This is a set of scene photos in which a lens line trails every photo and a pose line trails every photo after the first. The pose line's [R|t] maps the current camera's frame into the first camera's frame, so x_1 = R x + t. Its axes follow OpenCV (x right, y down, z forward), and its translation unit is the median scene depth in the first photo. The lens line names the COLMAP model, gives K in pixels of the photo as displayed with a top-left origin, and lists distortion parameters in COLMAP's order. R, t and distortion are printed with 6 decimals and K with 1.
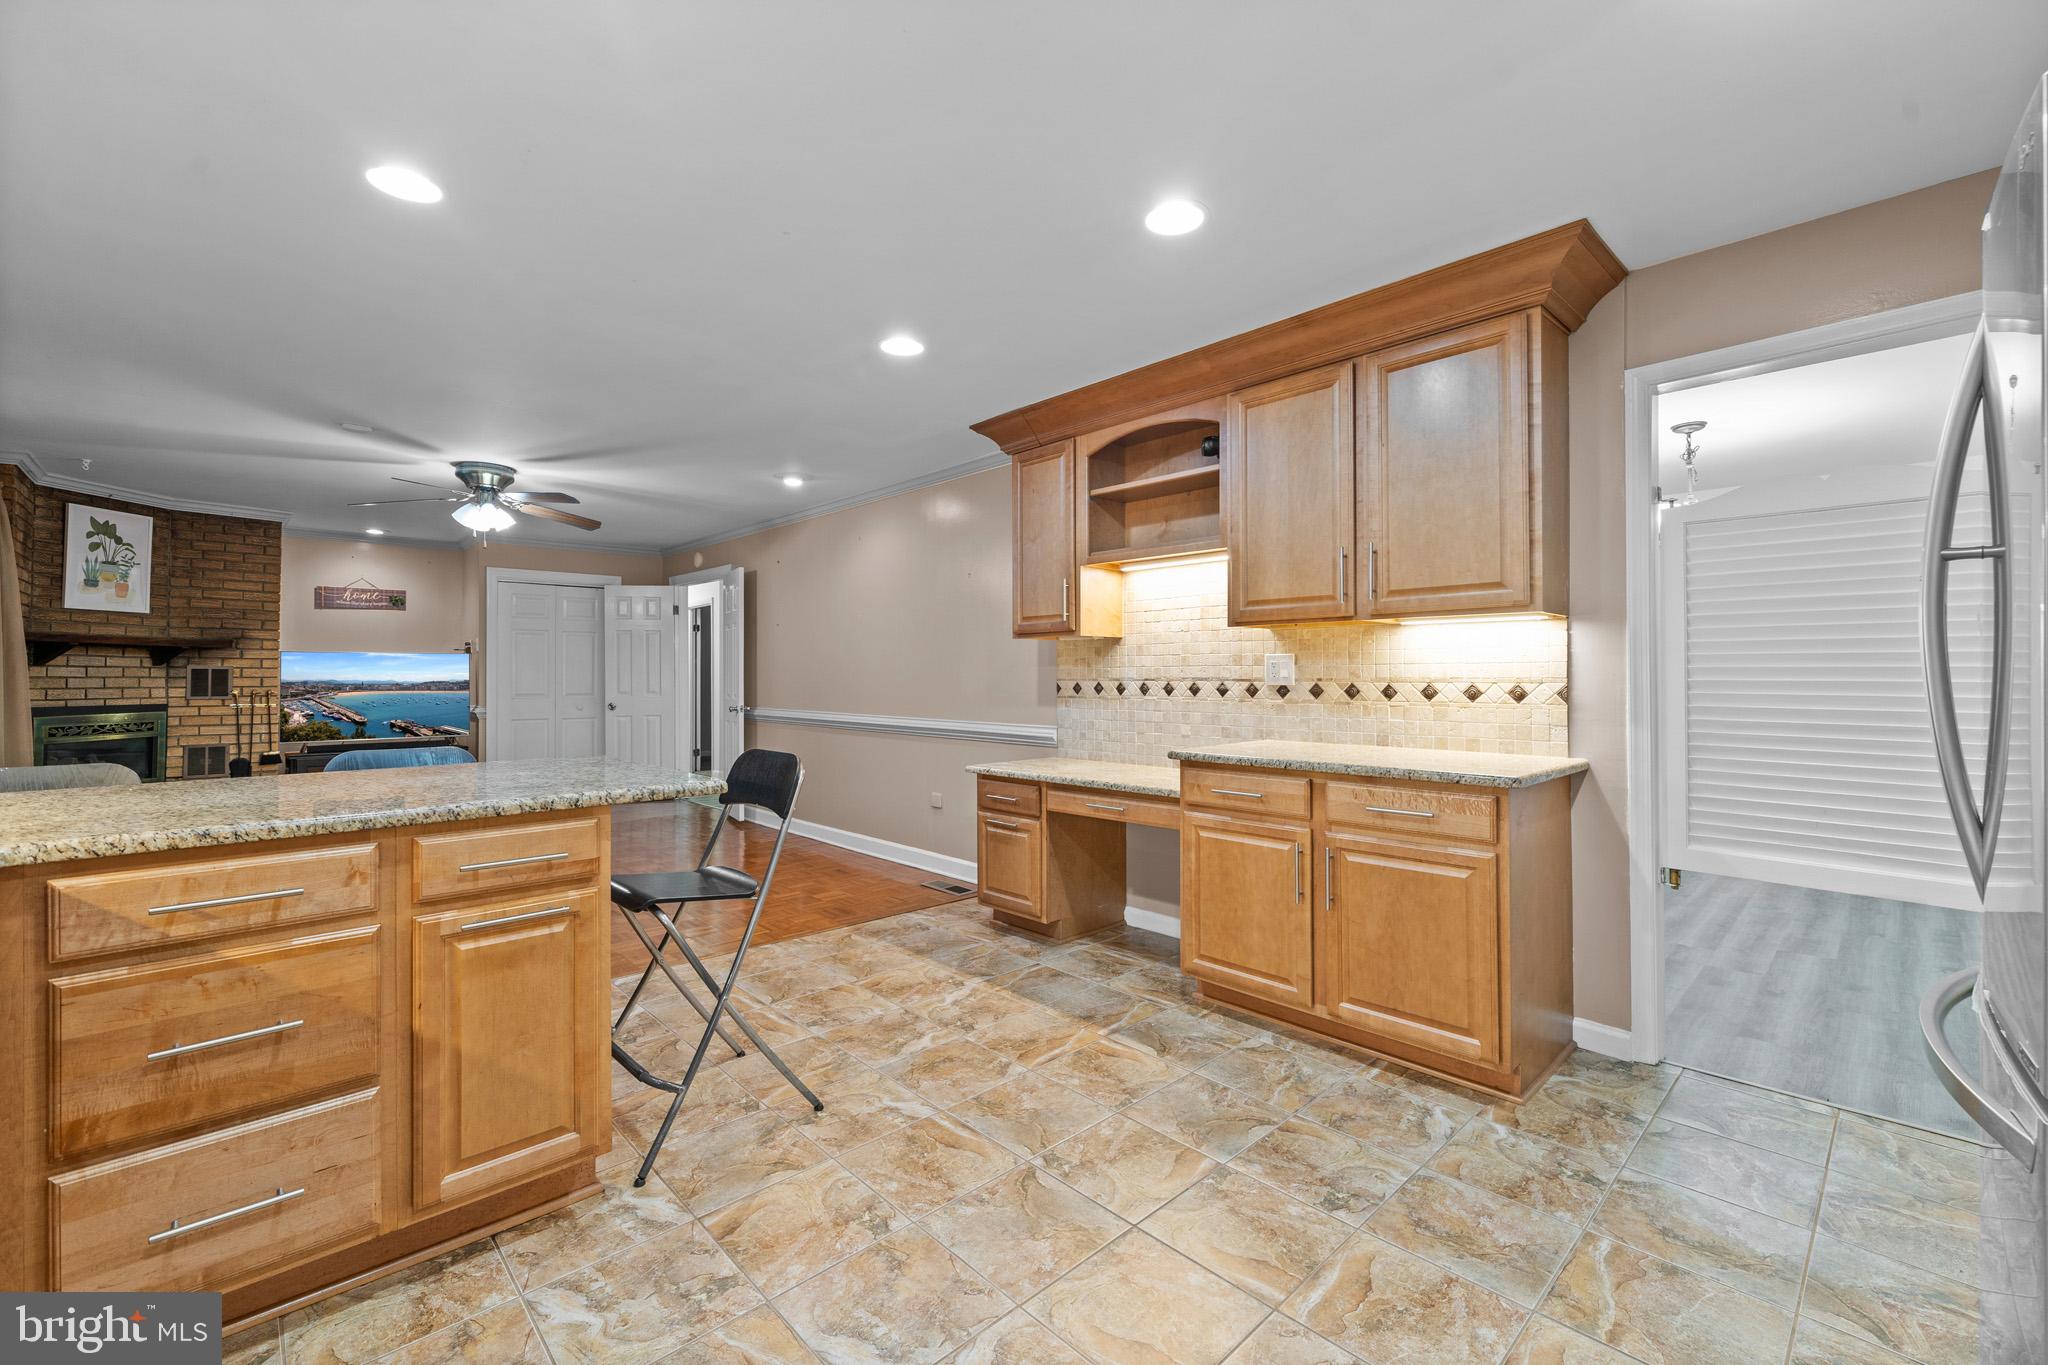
lens RADIAL K [[846.5, 0, 1032.6], [0, 846.5, 668.3], [0, 0, 1]] dist [0.001006, -0.006335]
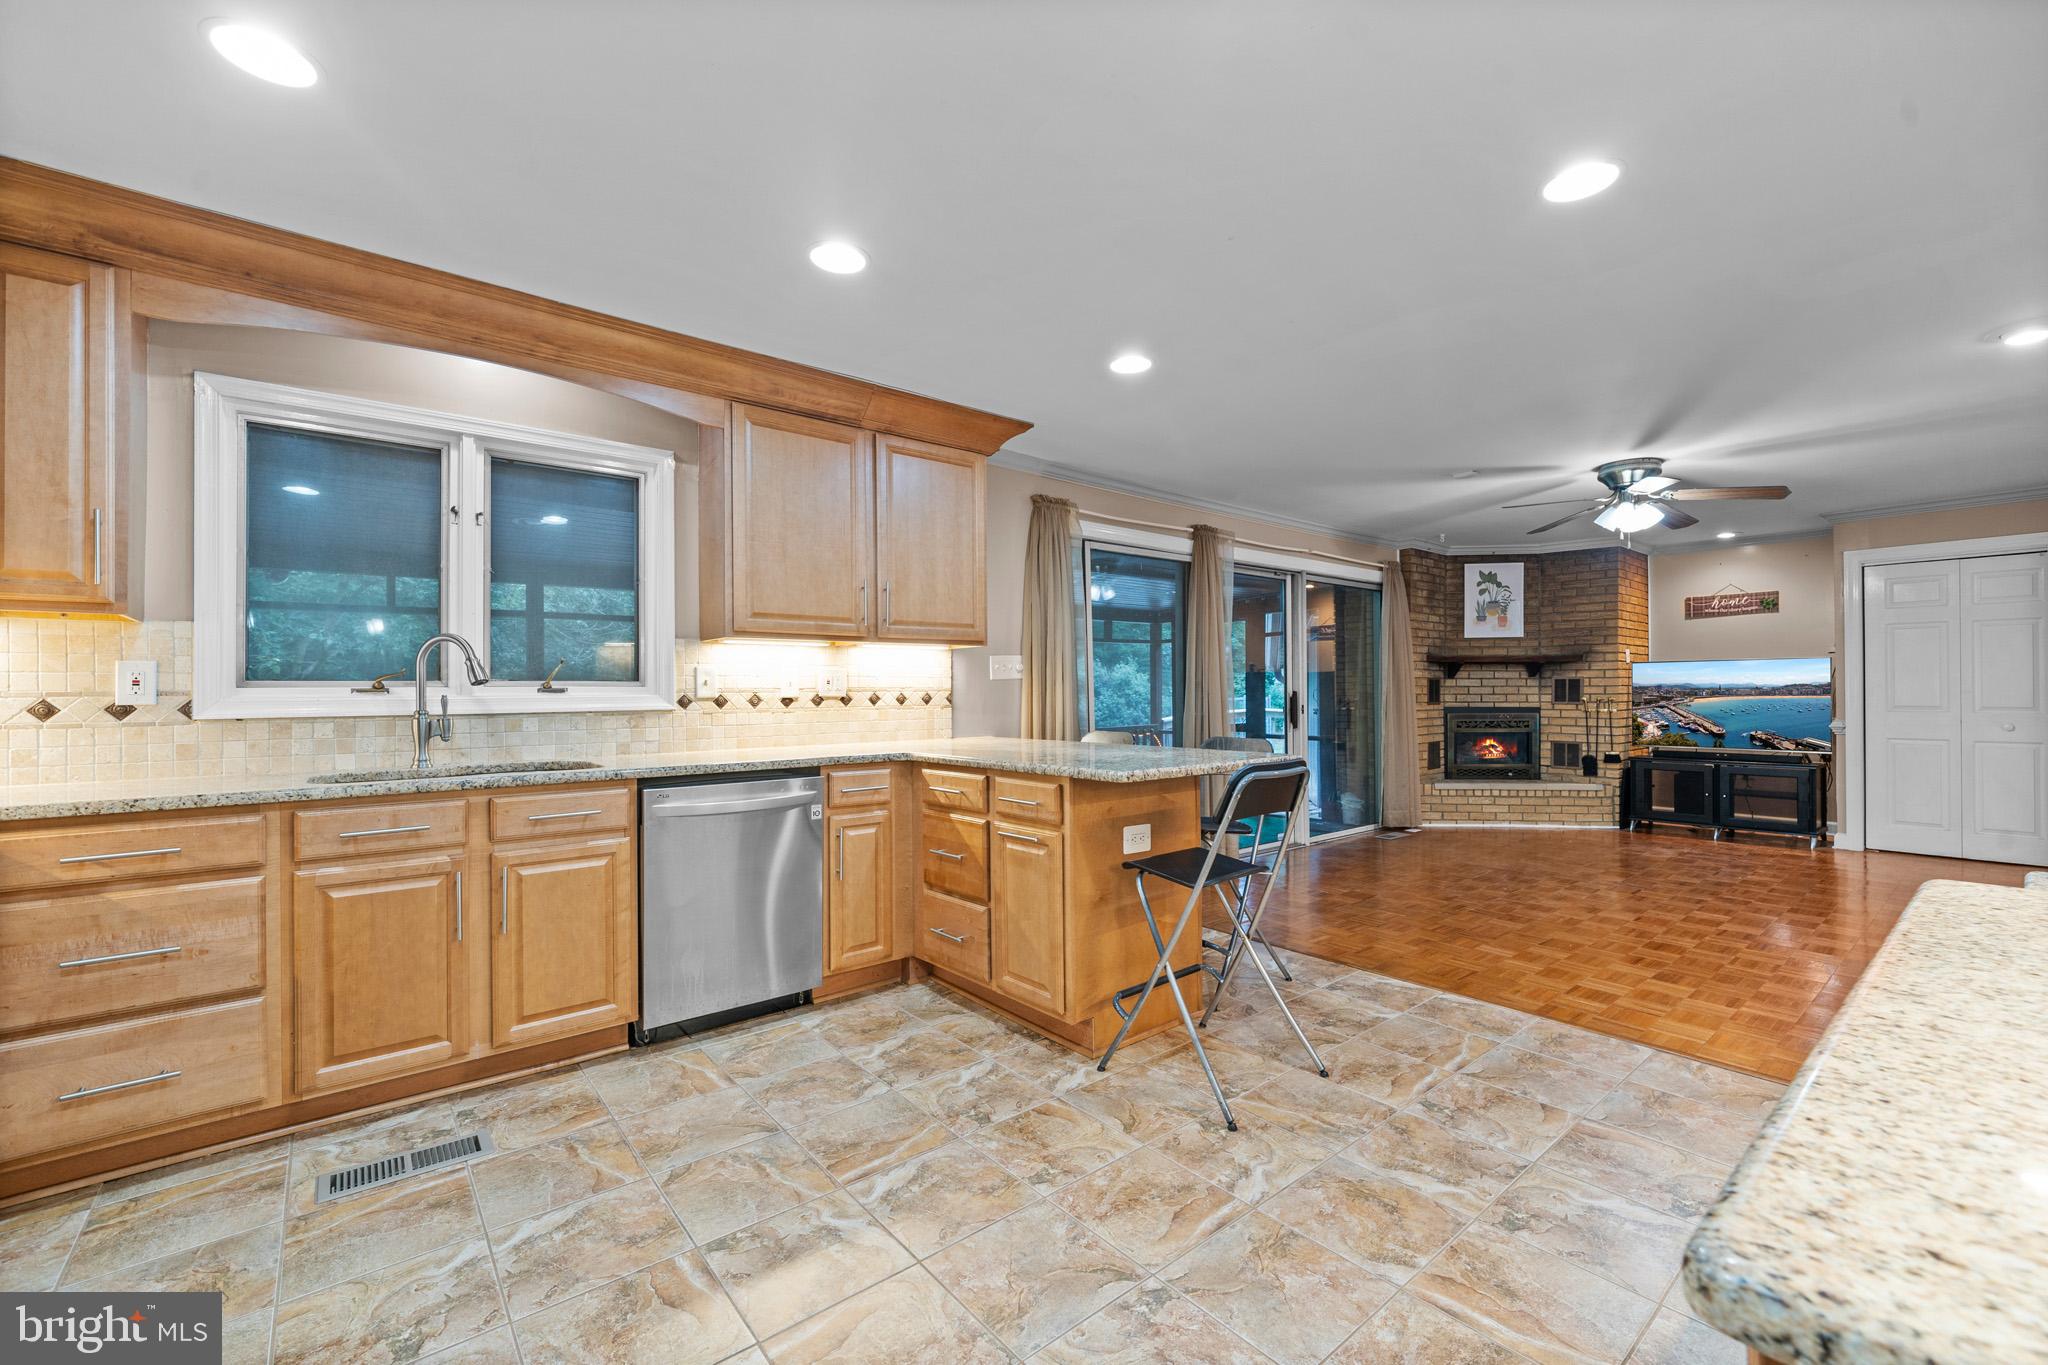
lens RADIAL K [[841.4, 0, 1040.8], [0, 841.4, 684.8], [0, 0, 1]] dist [-0.000001, -0.000363]
pose [[-0.064427, -0.004693, -0.997911, 0.449360], [0.014474, 0.999879, -0.005637, 0.007967], [0.997817, -0.014807, -0.064352, 0.524466]]
